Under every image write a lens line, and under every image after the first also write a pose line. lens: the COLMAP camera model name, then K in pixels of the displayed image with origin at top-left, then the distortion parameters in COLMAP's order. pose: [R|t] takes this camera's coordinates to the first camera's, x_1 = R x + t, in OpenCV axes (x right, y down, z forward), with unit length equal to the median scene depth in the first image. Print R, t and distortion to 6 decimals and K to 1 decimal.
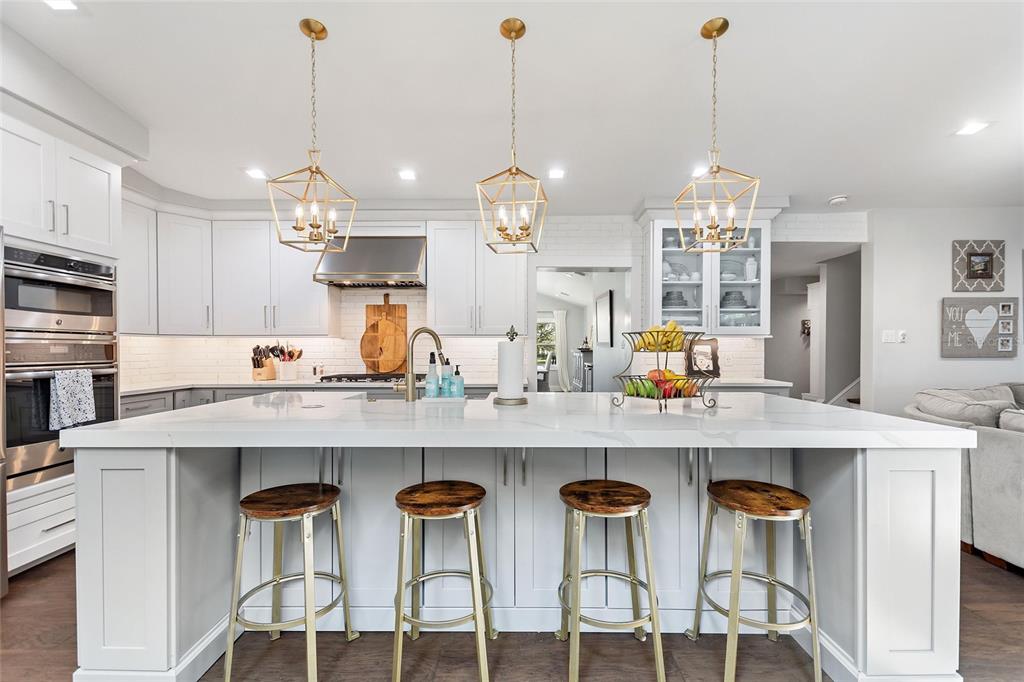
lens RADIAL K [[464.2, 0, 508.7], [0, 464.2, 348.7], [0, 0, 1]] dist [0.013804, 0.000312]
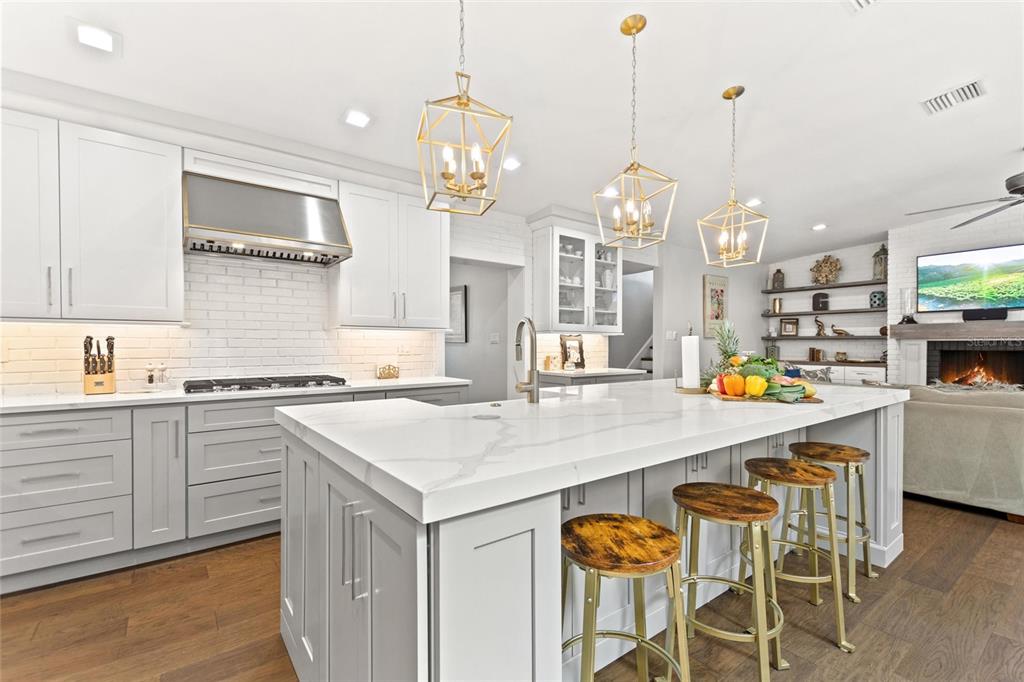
lens RADIAL K [[464.2, 0, 514.2], [0, 464.2, 348.7], [0, 0, 1]] dist [0.013804, 0.000312]
pose [[0.790608, -0.003346, 0.612313, -0.429606], [-0.002230, 0.999963, 0.008343, 0.003346], [-0.612318, -0.007961, 0.790571, 0.188787]]
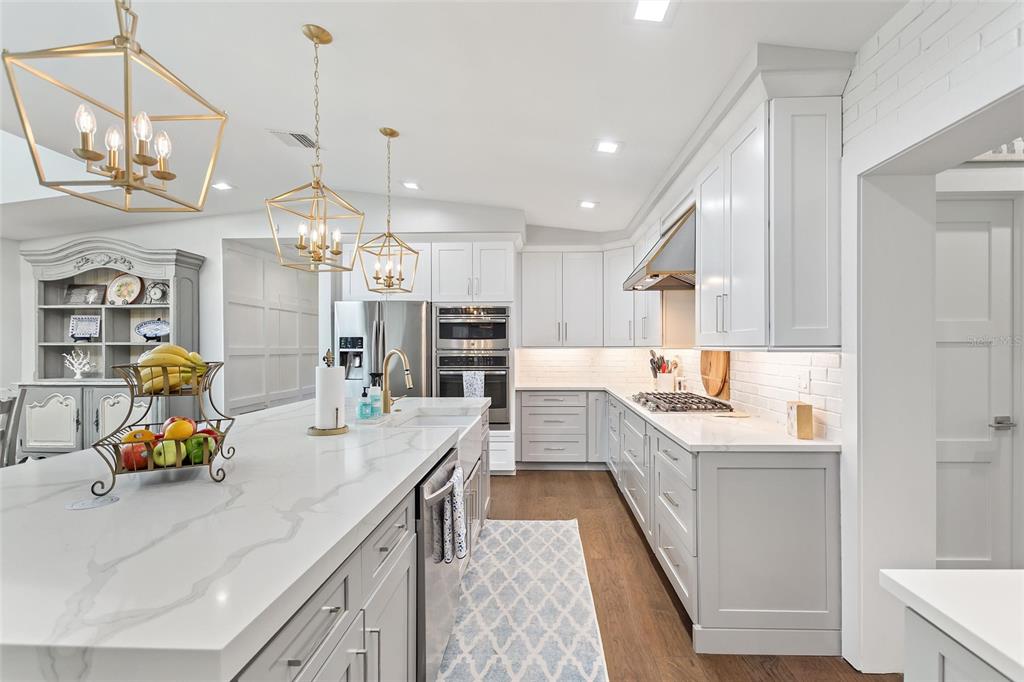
lens RADIAL K [[464.2, 0, 520.3], [0, 464.2, 346.6], [0, 0, 1]] dist [0.013804, 0.000312]
pose [[-0.025749, 0.000712, -0.999668, 0.509471], [0.002919, 0.999996, 0.000637, -0.029850], [0.999664, -0.002902, -0.025750, 0.764032]]
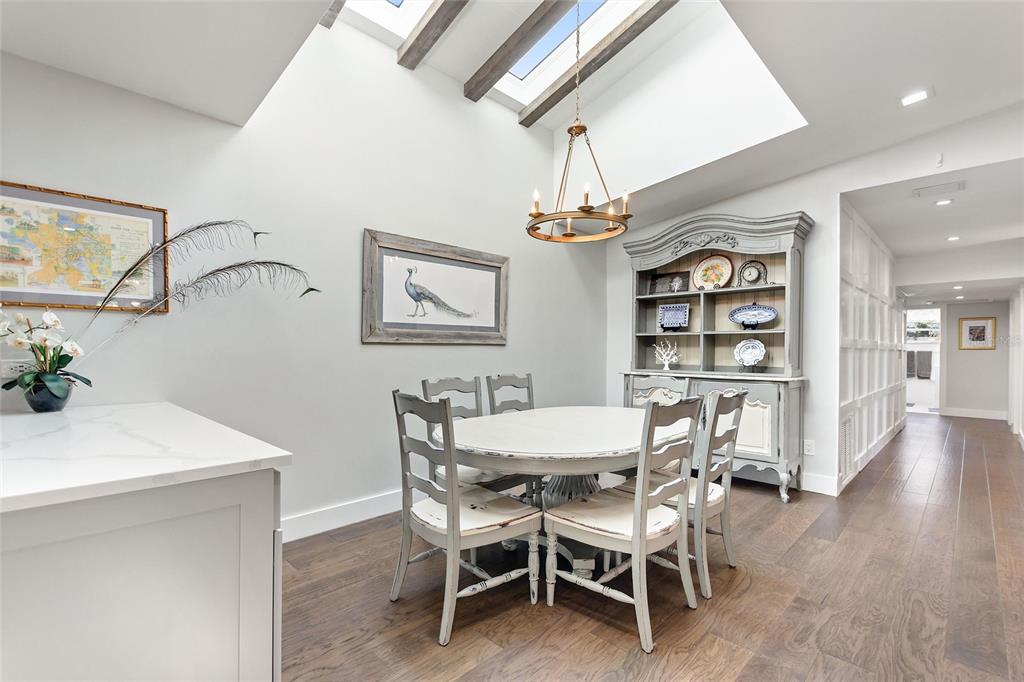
lens RADIAL K [[464.2, 0, 514.3], [0, 464.2, 345.4], [0, 0, 1]] dist [0.013804, 0.000312]
pose [[-0.681715, -0.012903, -0.731504, 0.488523], [-0.007279, 0.999915, -0.010853, -0.021113], [0.731582, -0.002074, -0.681750, 0.592838]]
